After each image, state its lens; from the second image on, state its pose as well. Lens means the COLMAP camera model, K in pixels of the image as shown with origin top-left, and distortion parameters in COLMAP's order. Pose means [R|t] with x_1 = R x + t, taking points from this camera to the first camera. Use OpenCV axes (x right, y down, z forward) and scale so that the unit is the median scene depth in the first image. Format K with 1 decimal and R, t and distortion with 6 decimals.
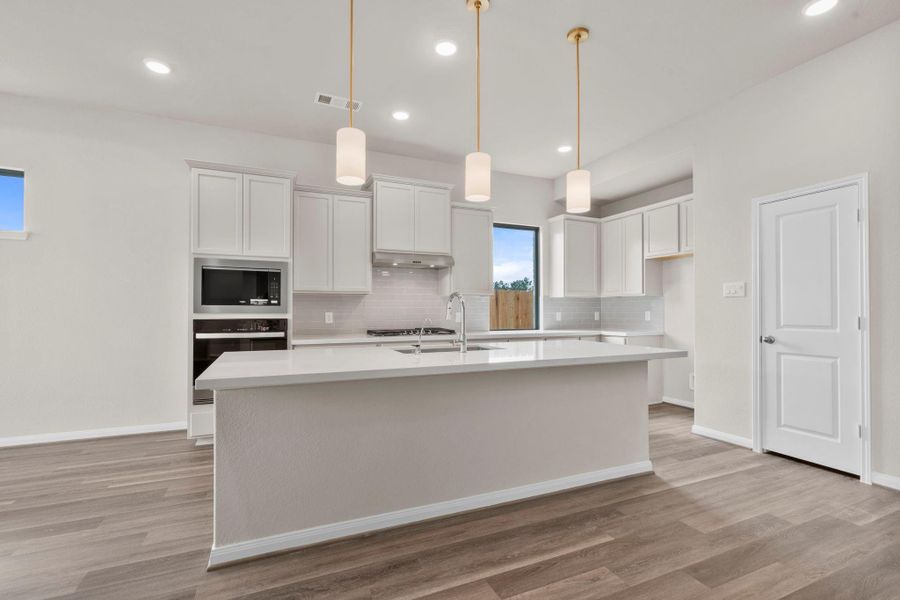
lens RADIAL K [[407.3, 0, 447.3], [0, 407.3, 305.2], [0, 0, 1]] dist [-0.002578, -0.000013]
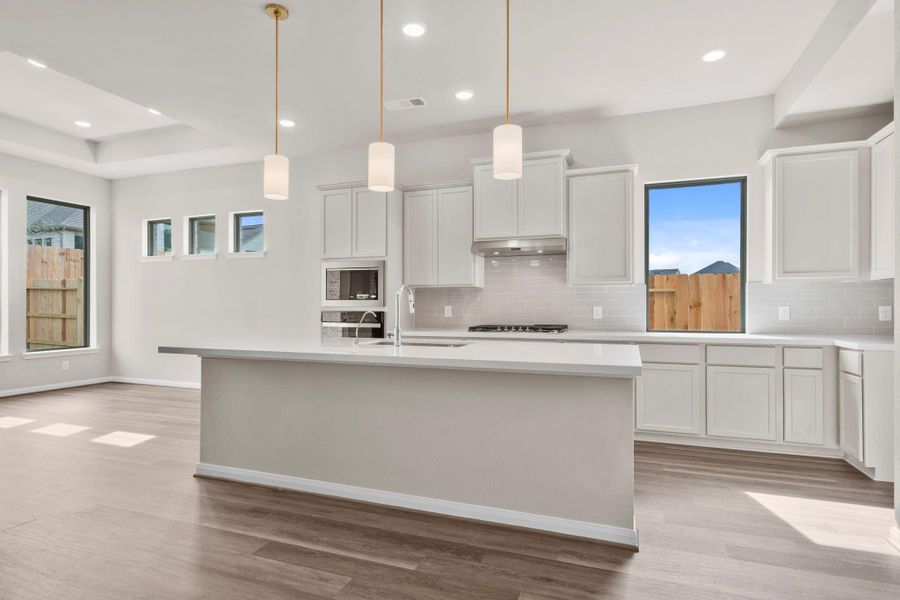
lens RADIAL K [[483.4, 0, 450.9], [0, 483.4, 301.5], [0, 0, 1]] dist [0.003347, 0.000768]
pose [[0.719851, -0.005107, -0.694110, 0.659189], [0.009446, 0.999952, 0.002440, 0.004478], [0.694064, -0.008313, 0.719865, 0.181945]]
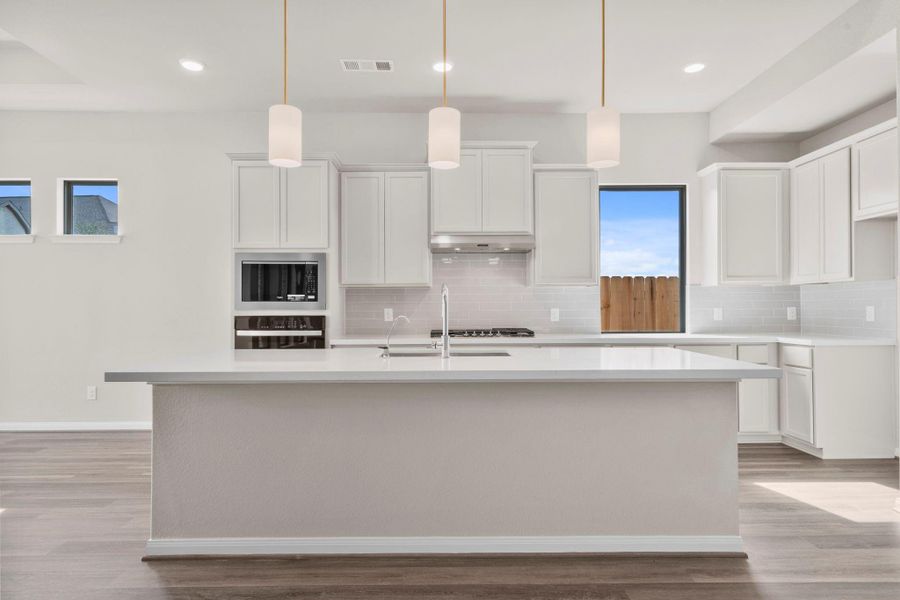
lens RADIAL K [[523.7, 0, 450.0], [0, 523.7, 300.0], [0, 0, 1]] dist [0.006316, 0.000688]
pose [[0.921163, -0.007927, -0.389096, 0.317545], [0.008504, 0.999964, -0.000241, 0.000974], [0.389084, -0.003087, 0.921197, 0.038150]]
